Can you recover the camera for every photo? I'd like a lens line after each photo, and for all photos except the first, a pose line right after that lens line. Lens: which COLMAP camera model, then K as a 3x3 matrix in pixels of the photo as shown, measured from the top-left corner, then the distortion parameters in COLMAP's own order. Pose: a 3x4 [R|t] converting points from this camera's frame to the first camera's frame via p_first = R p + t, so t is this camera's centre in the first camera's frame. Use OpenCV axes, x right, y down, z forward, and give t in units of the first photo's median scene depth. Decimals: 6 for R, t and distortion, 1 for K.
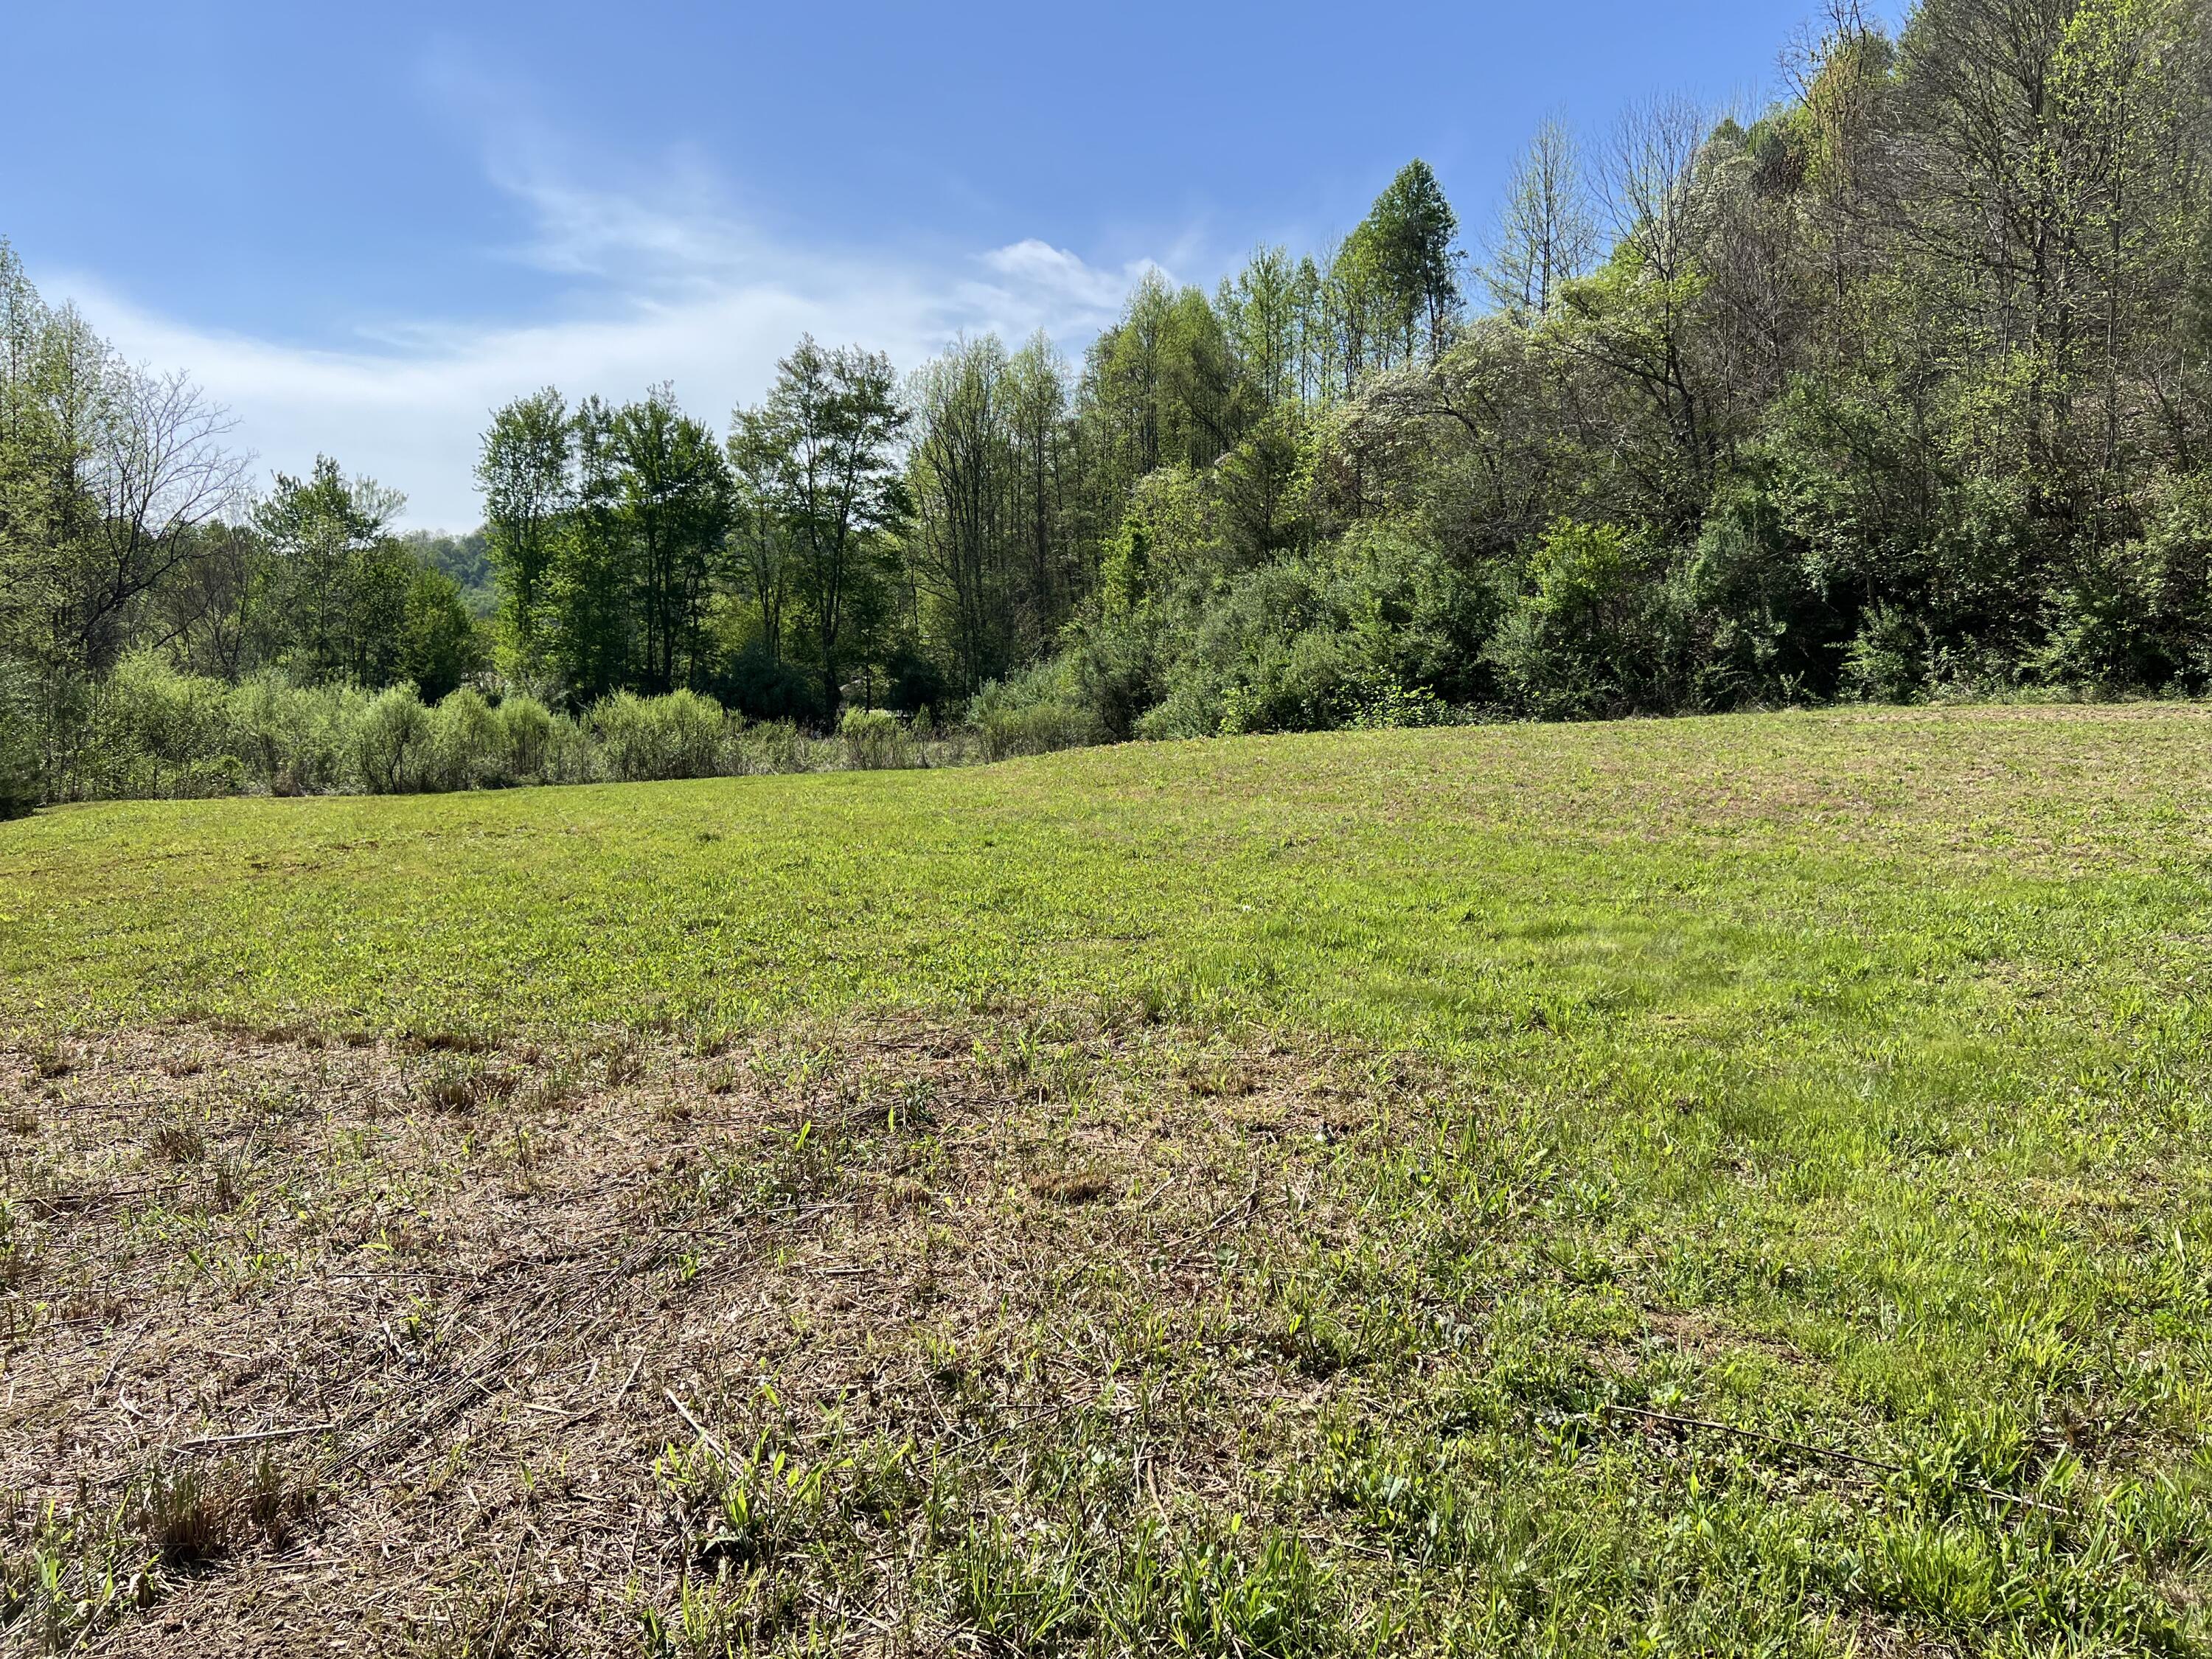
lens RADIAL K [[1654.1, 0, 1083.8], [0, 1654.1, 890.5], [0, 0, 1]] dist [0.051724, -0.055355]
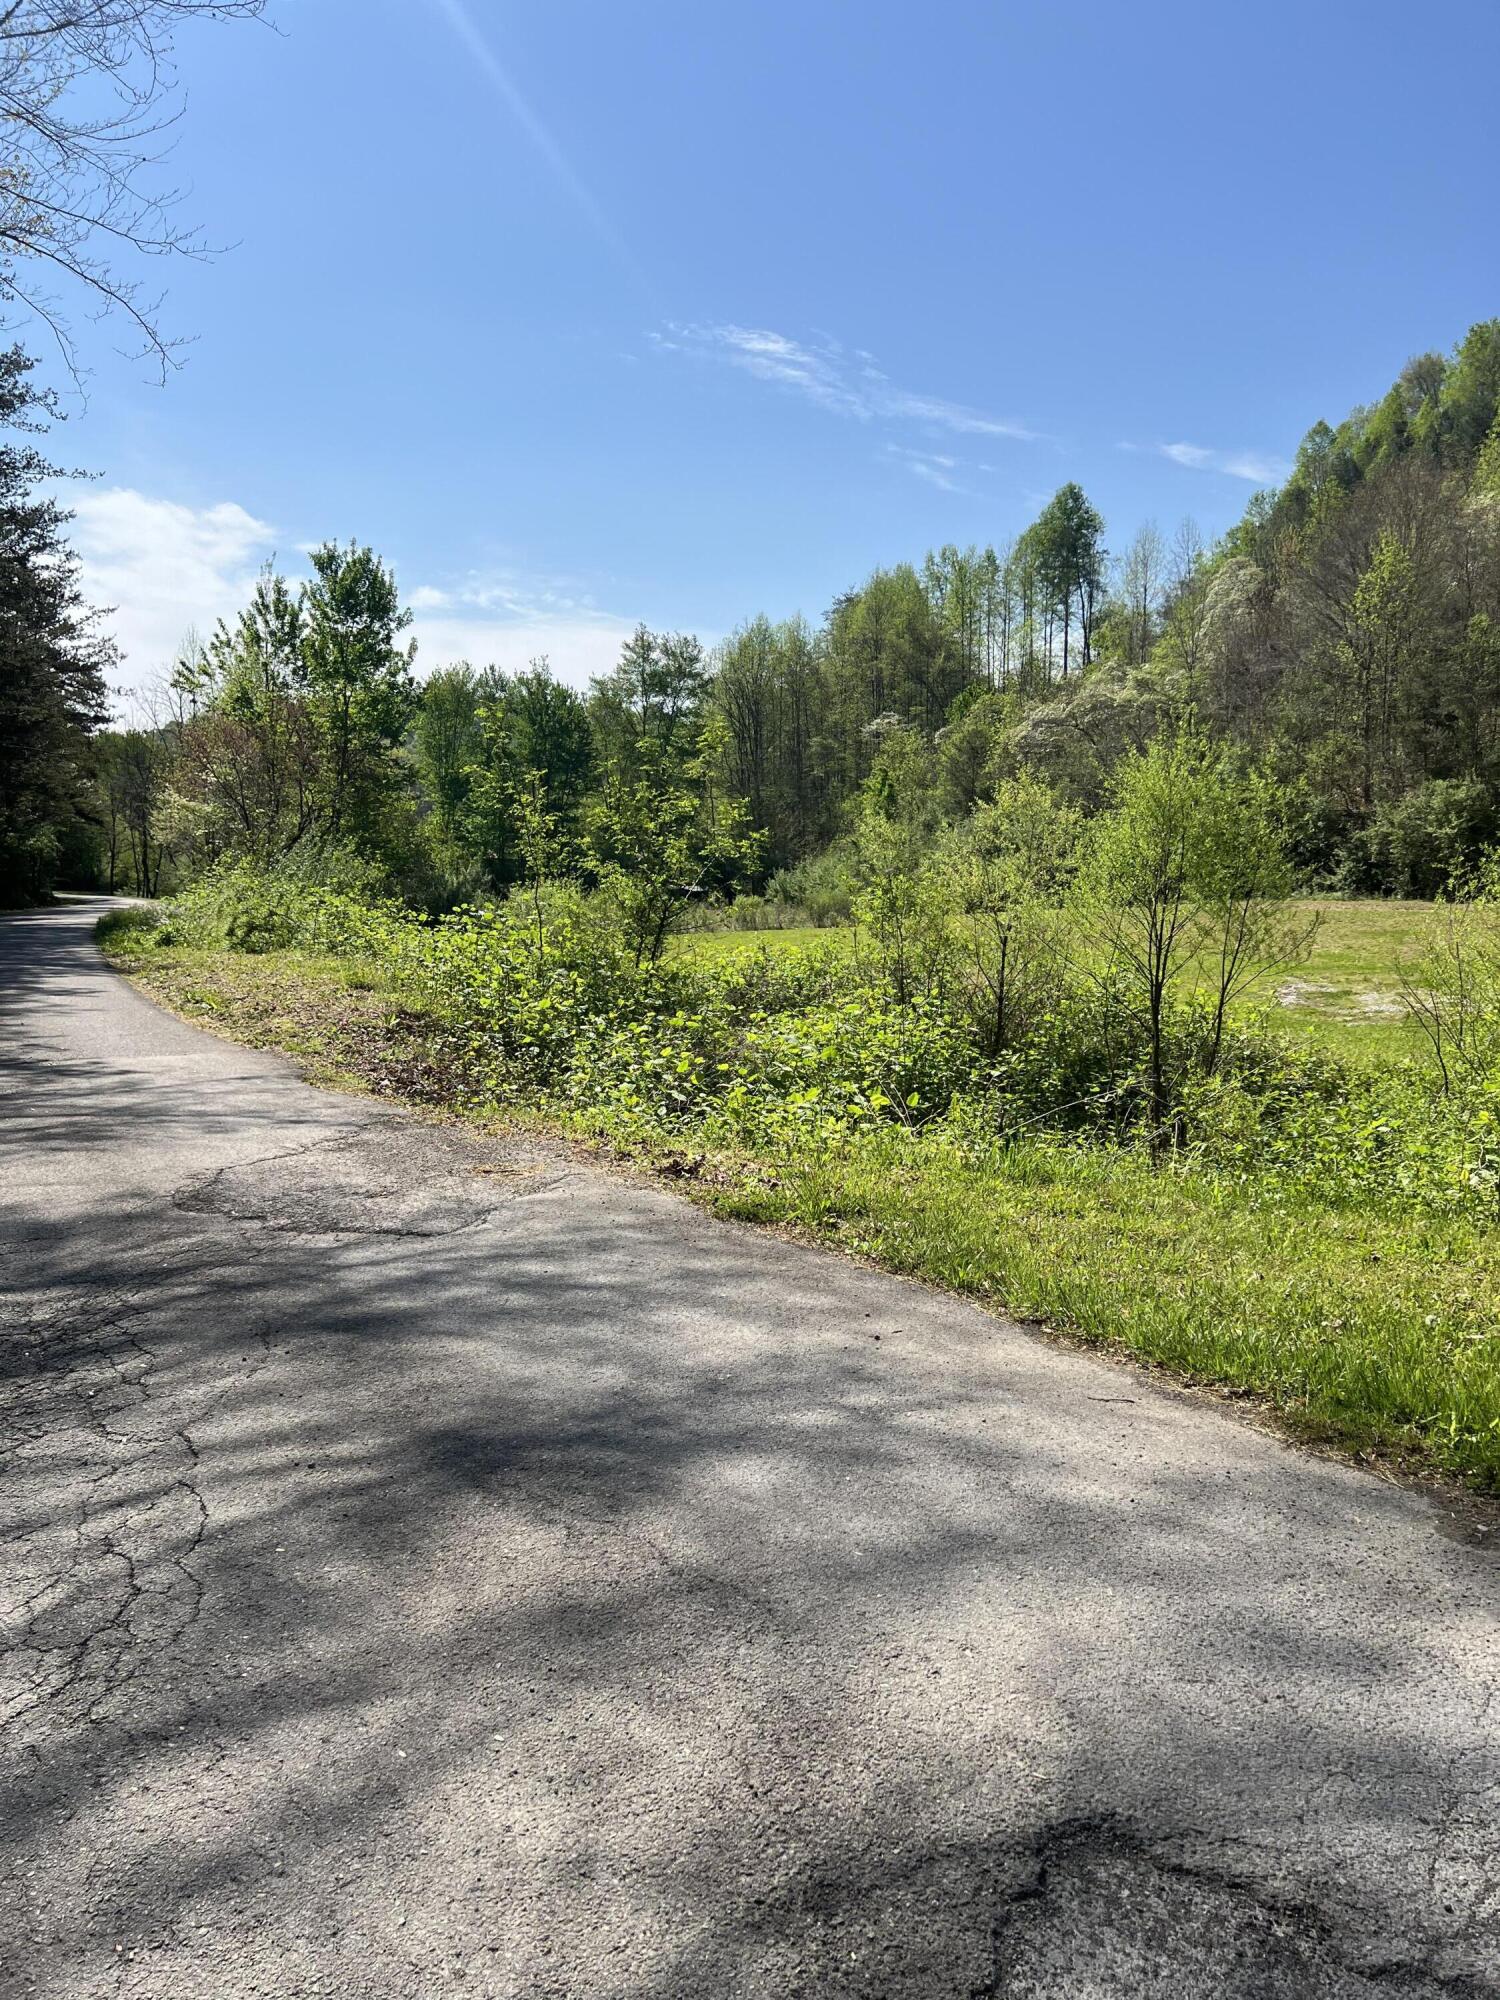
lens RADIAL K [[1495.6, 0, 747.0], [0, 1495.6, 1018.4], [0, 0, 1]] dist [0.051724, -0.055355]
pose [[0.999757, 0.006588, -0.021038, -0.045738], [-0.006859, 0.999894, -0.012860, 0.021545], [0.020951, 0.013001, 0.999696, -0.285466]]
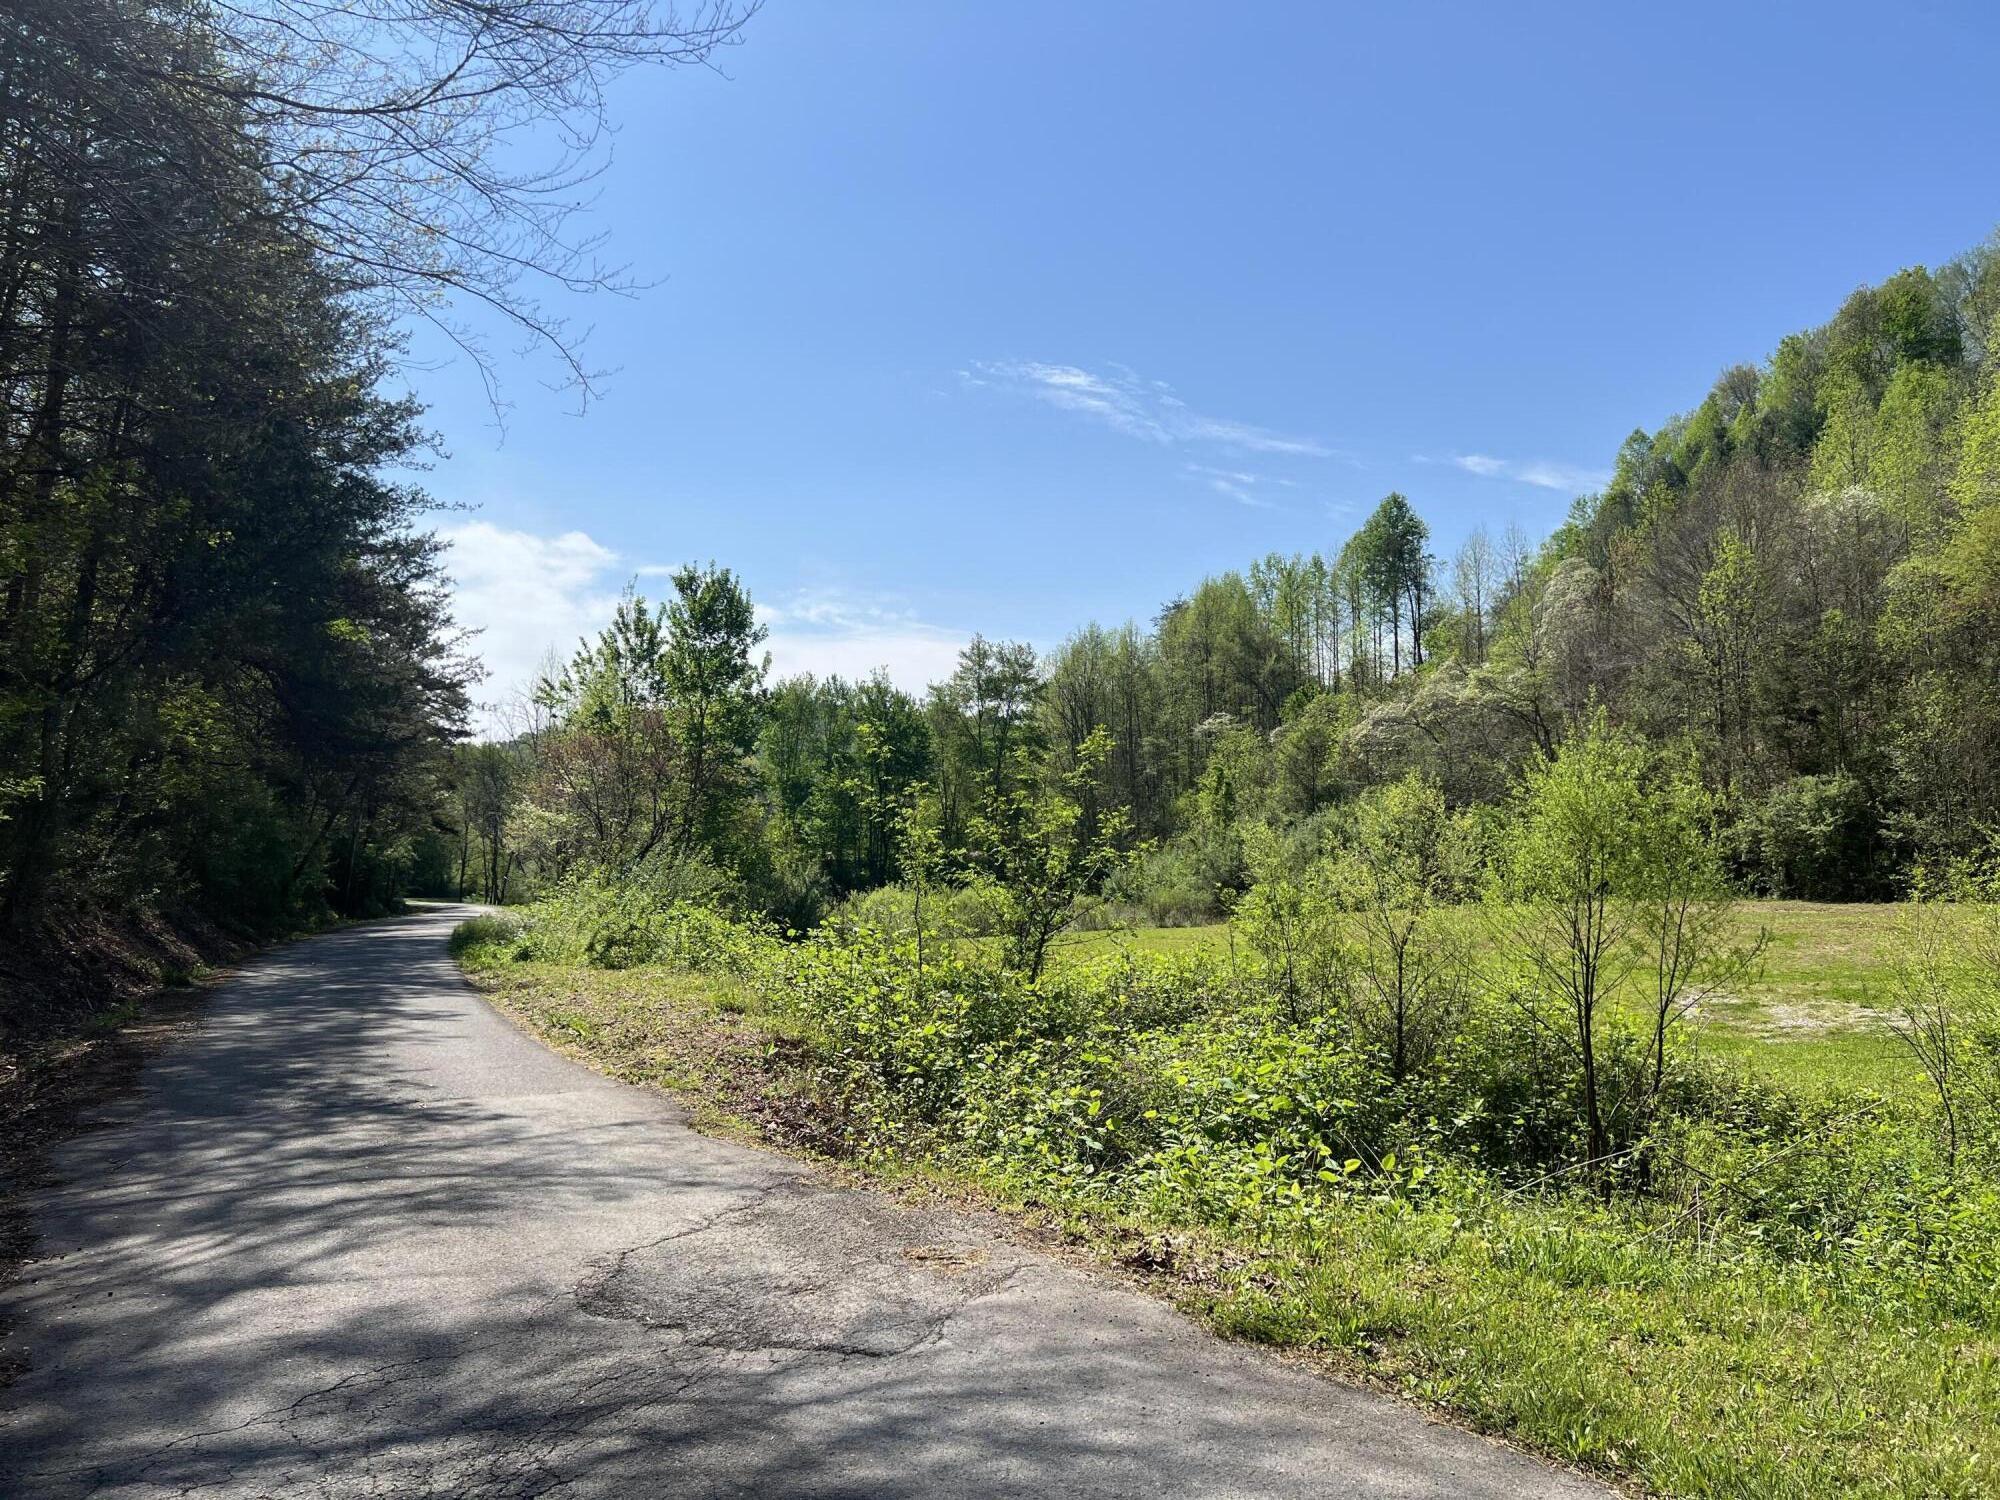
lens RADIAL K [[1495.6, 0, 988.6], [0, 1495.6, 774.5], [0, 0, 1]] dist [0.051724, -0.055355]
pose [[0.996694, -0.009508, -0.080686, -0.050488], [-0.004633, 0.984860, -0.173287, 0.019553], [0.081112, 0.173088, 0.981561, -0.279893]]
